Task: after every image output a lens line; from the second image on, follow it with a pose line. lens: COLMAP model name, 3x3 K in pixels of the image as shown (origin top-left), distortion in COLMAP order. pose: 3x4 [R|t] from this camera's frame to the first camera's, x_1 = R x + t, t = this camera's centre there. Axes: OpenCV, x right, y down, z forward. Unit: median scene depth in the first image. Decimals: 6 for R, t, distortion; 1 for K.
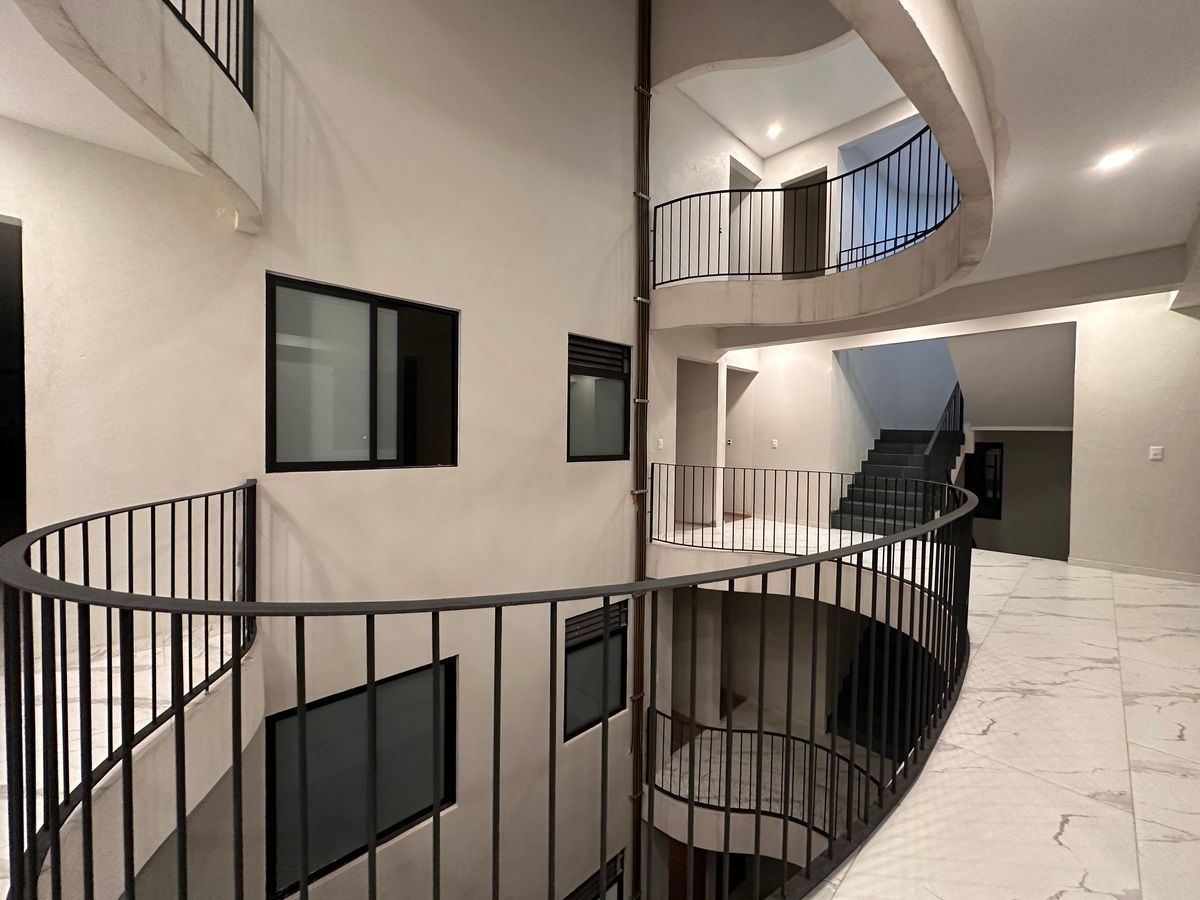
lens RADIAL K [[480.0, 0, 598.4], [0, 480.0, 447.2], [0, 0, 1]] dist [-0.003122, 0.000237]
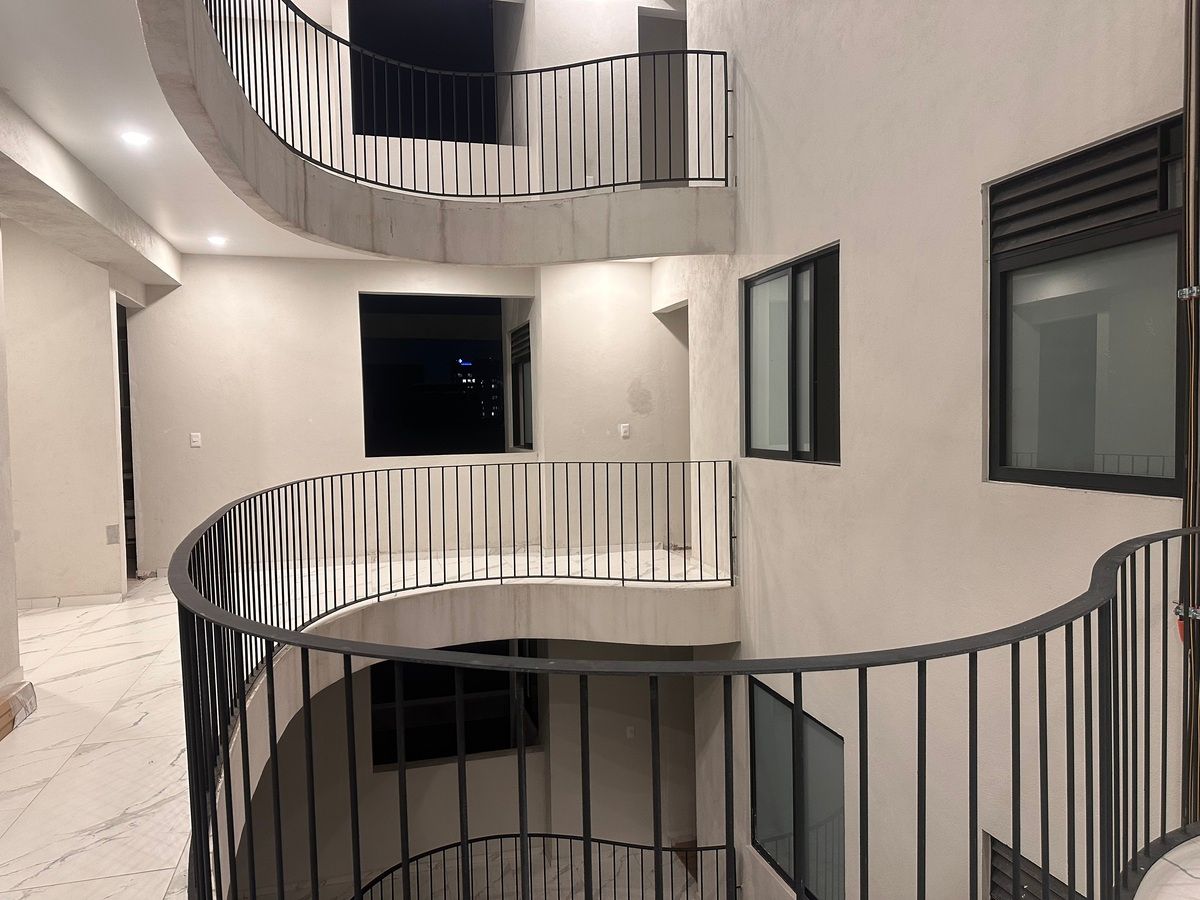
lens RADIAL K [[853.3, 0, 599.5], [0, 853.3, 455.3], [0, 0, 1]] dist [0.048897, -0.046813]
pose [[-0.476293, 0.035852, -0.878555, 0.696122], [-0.005611, 0.999024, 0.043810, -0.021474], [0.879269, 0.025796, -0.475627, 0.926096]]
